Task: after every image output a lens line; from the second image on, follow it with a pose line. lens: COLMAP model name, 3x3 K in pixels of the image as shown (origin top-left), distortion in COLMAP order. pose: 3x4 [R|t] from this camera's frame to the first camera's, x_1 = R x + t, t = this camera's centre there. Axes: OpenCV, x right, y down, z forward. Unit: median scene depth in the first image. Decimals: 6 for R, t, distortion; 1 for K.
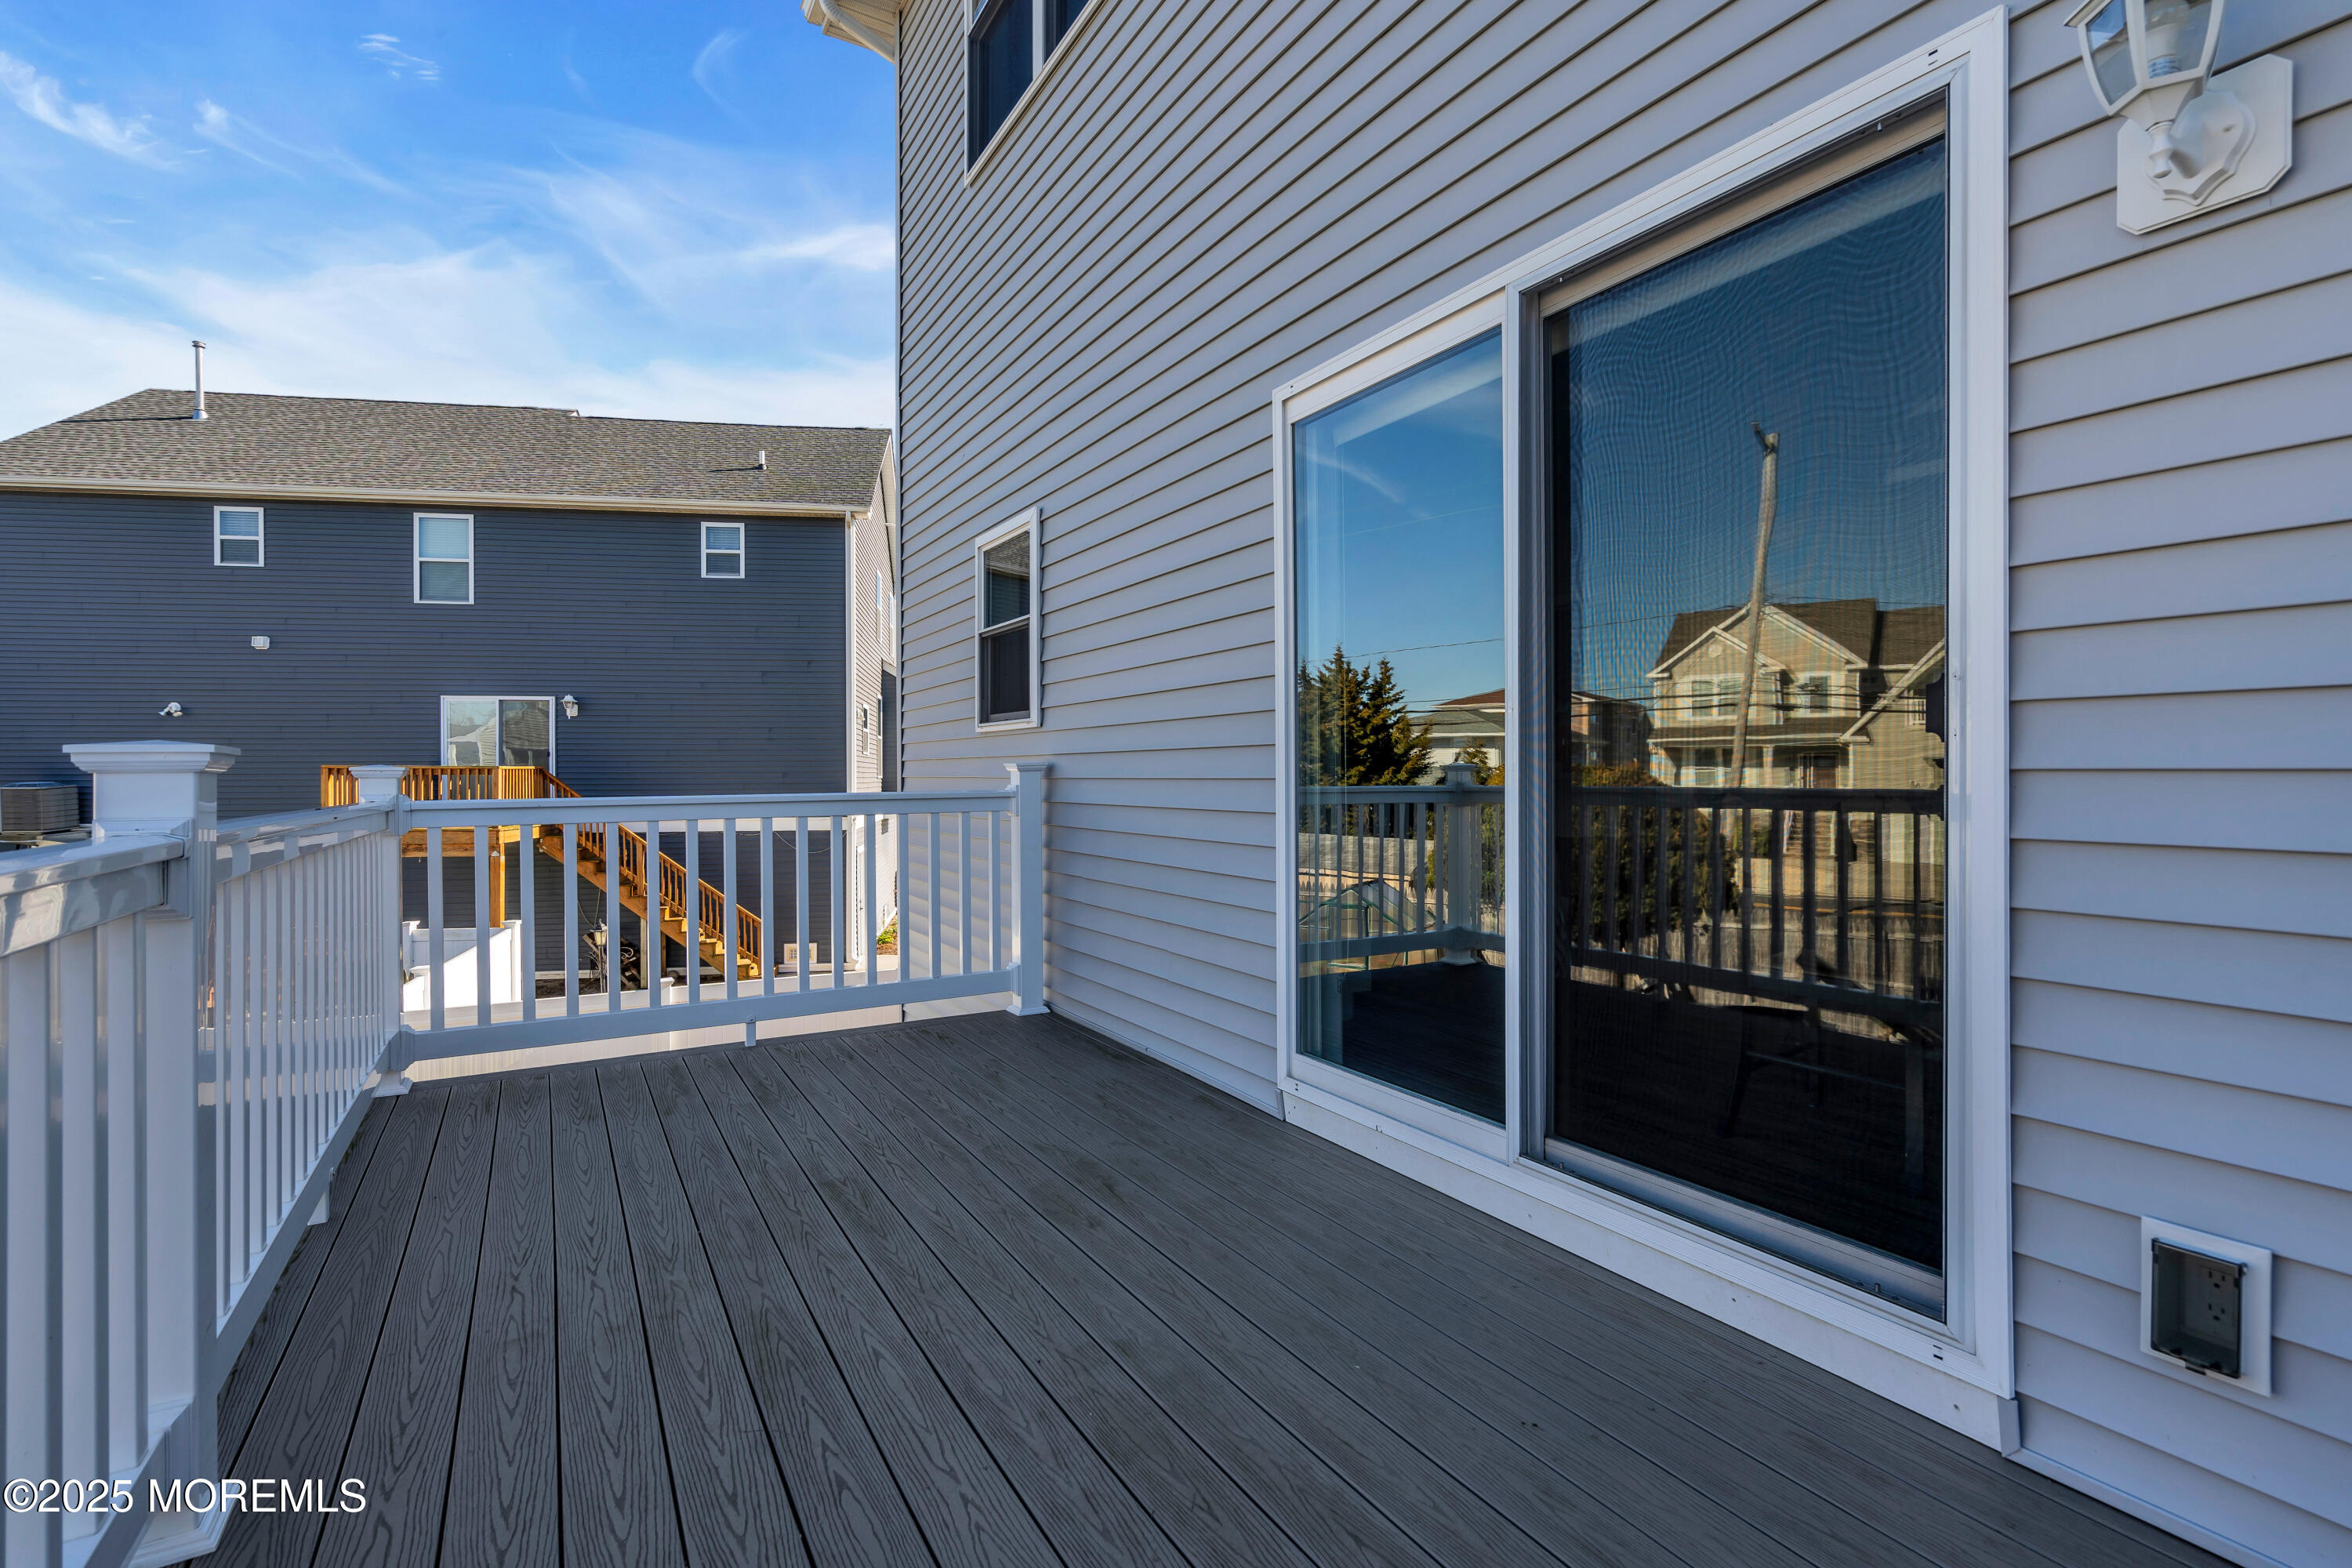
lens RADIAL K [[1076.6, 0, 1167.3], [0, 1076.6, 780.5], [0, 0, 1]] dist [-0.003113, 0.000675]
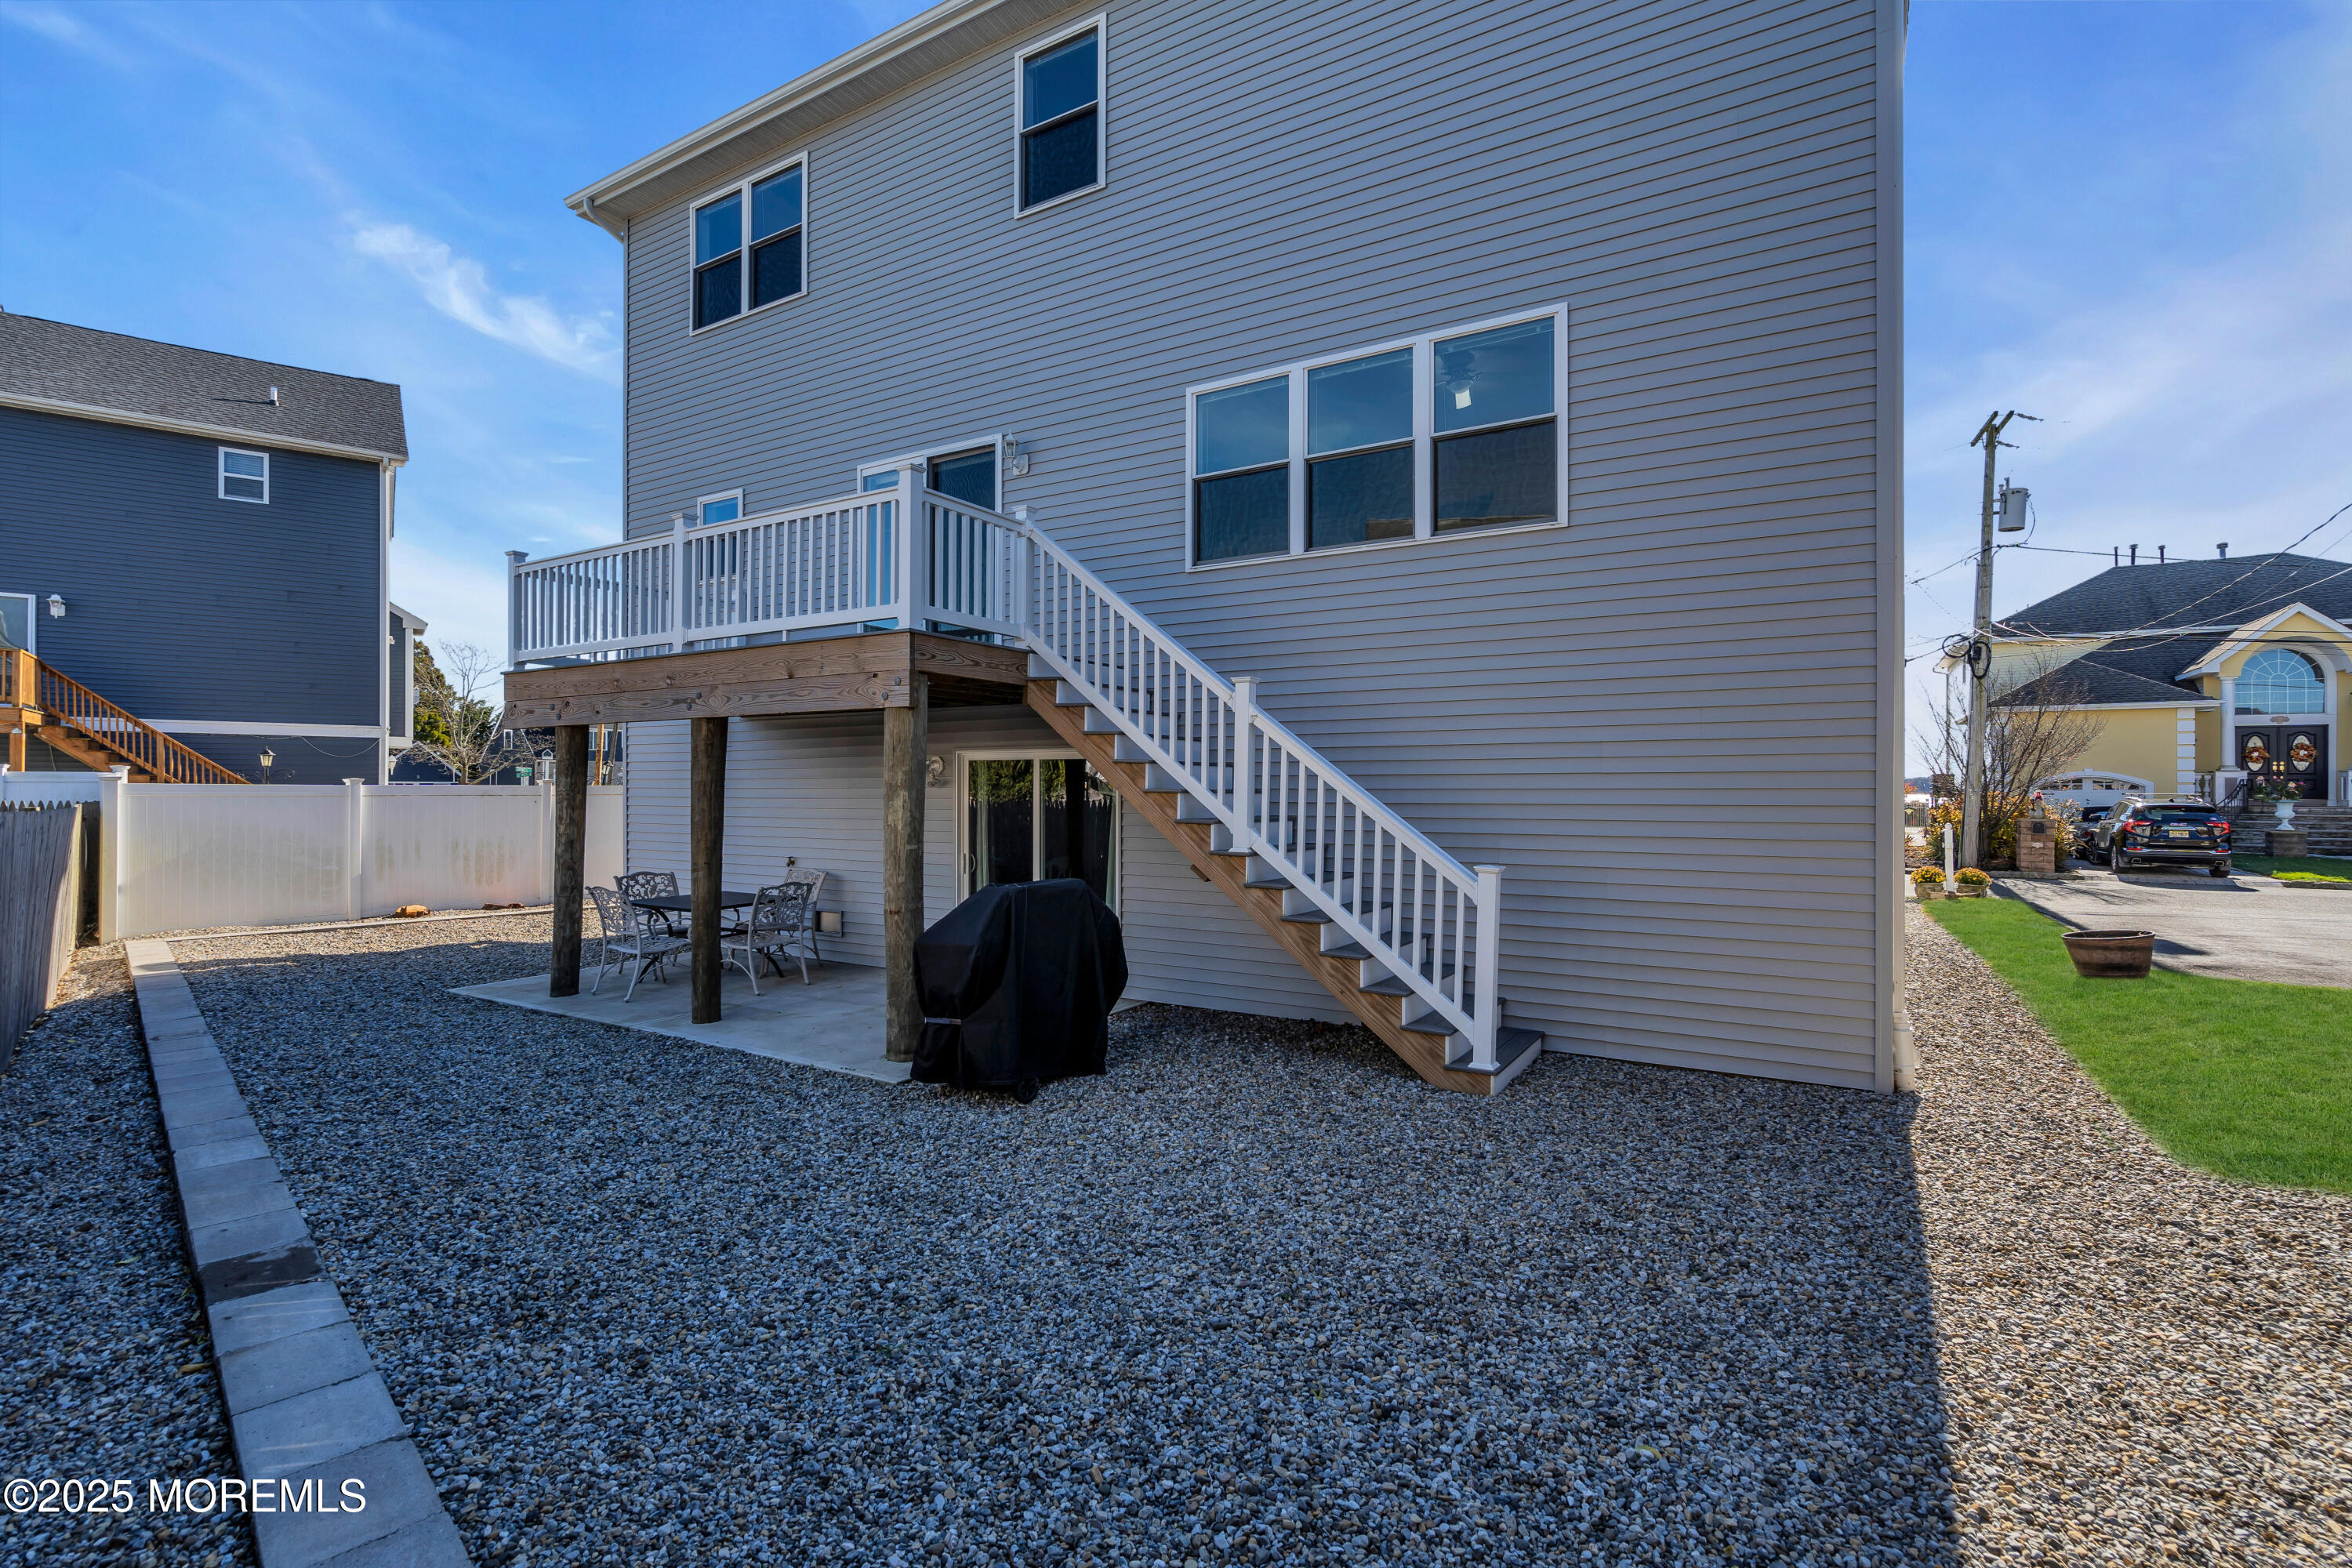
lens RADIAL K [[1076.6, 0, 1170.9], [0, 1076.6, 788.1], [0, 0, 1]] dist [-0.003113, 0.000675]
pose [[0.878798, 0.006045, 0.477156, -0.106035], [-0.001239, 0.999945, -0.010386, 0.112358], [-0.477193, 0.008537, 0.878757, -0.400217]]
